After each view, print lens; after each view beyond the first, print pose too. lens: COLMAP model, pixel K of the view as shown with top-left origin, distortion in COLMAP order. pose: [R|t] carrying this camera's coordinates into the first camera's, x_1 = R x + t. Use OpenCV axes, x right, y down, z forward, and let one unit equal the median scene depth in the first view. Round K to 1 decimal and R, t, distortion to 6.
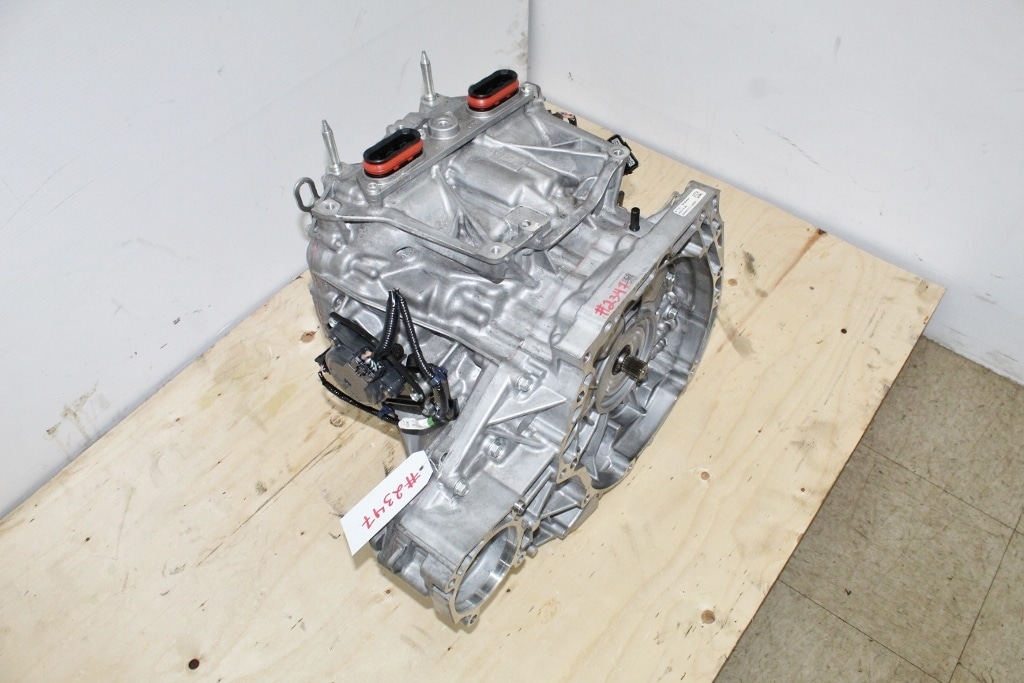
lens RADIAL K [[849.4, 0, 519.7], [0, 849.4, 340.9], [0, 0, 1]] dist [-0.171593, 0.149630]
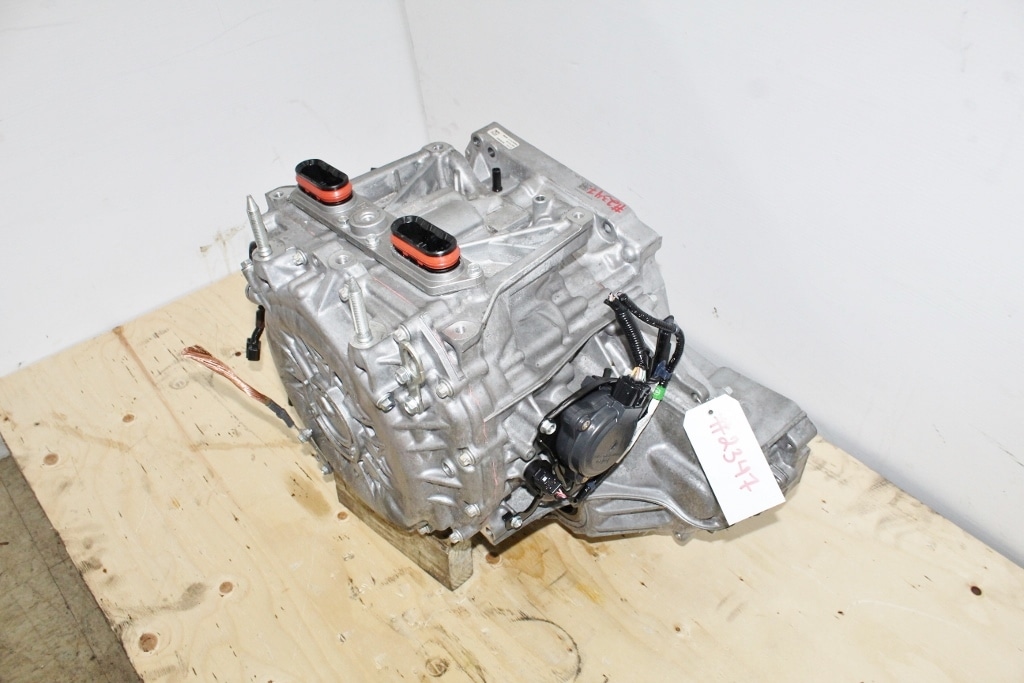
lens RADIAL K [[849.4, 0, 519.7], [0, 849.4, 340.9], [0, 0, 1]] dist [-0.171593, 0.149630]
pose [[0.178145, -0.645670, 0.742546, -0.588775], [0.756630, 0.572333, 0.316141, -0.264474], [-0.629106, 0.505514, 0.590492, 0.374569]]
